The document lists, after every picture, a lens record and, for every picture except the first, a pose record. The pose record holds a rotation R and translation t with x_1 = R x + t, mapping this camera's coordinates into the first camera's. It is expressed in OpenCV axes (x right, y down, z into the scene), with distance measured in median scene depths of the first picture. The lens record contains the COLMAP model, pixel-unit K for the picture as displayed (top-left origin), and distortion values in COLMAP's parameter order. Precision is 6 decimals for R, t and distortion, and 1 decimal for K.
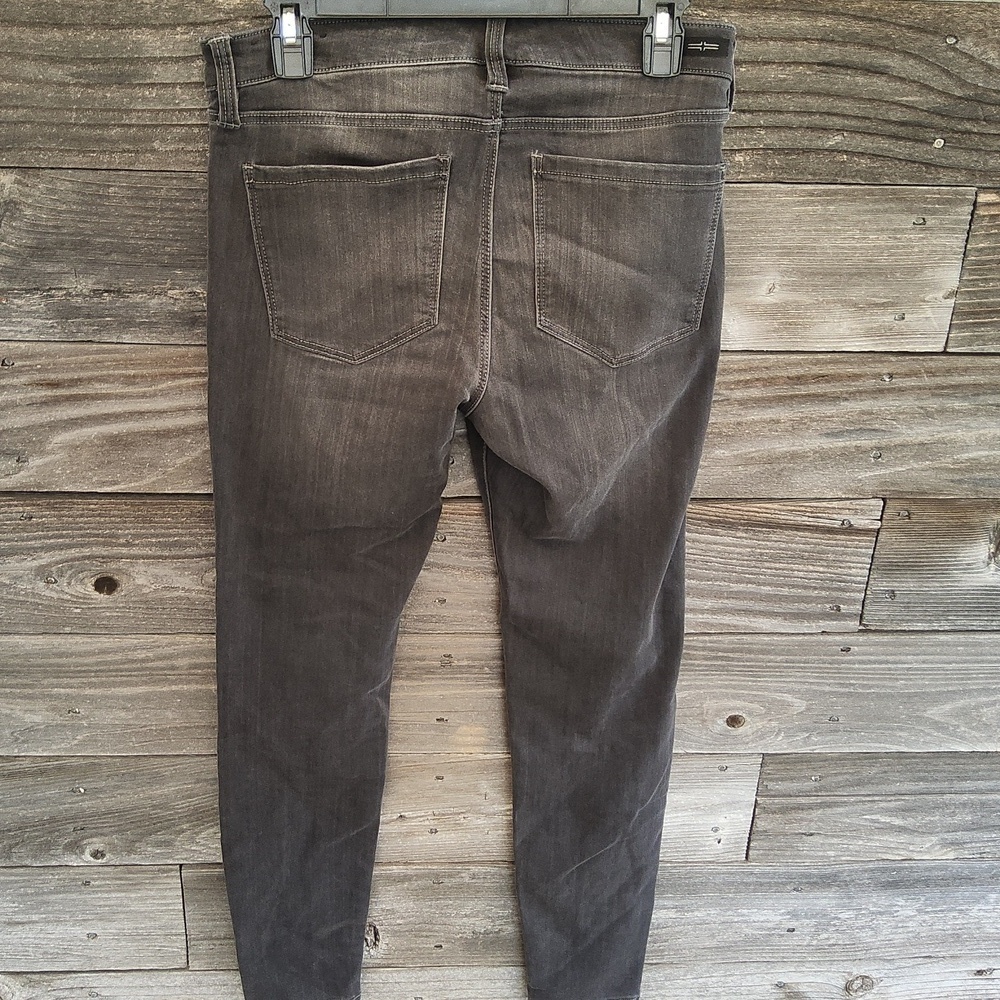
lens RADIAL K [[1193.8, 0, 468.3], [0, 1193.8, 497.3], [0, 0, 1]] dist [0.123316, -0.281374]
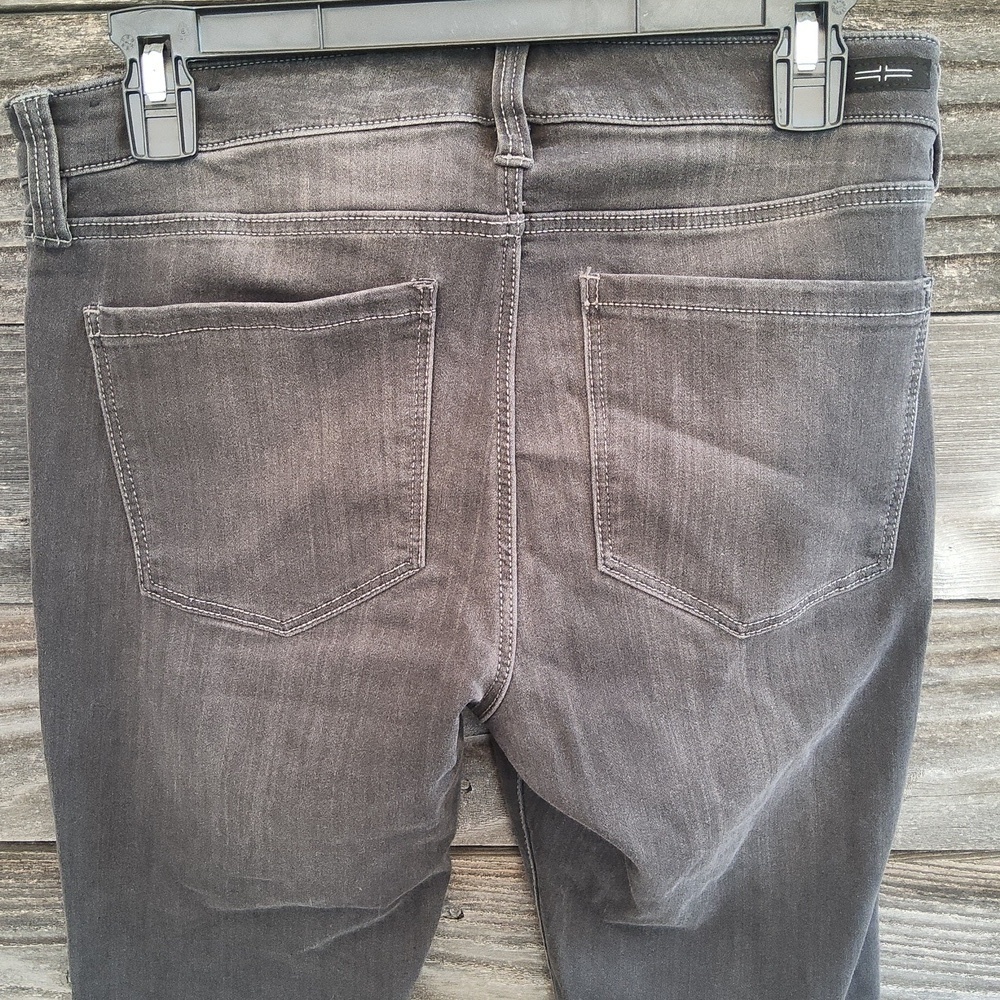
lens RADIAL K [[1193.8, 0, 468.3], [0, 1193.8, 497.3], [0, 0, 1]] dist [0.123316, -0.281374]
pose [[0.995914, -0.019416, -0.088191, 0.046593], [0.006239, 0.989072, -0.147298, -0.093920], [0.090087, 0.146146, 0.985153, 0.437028]]
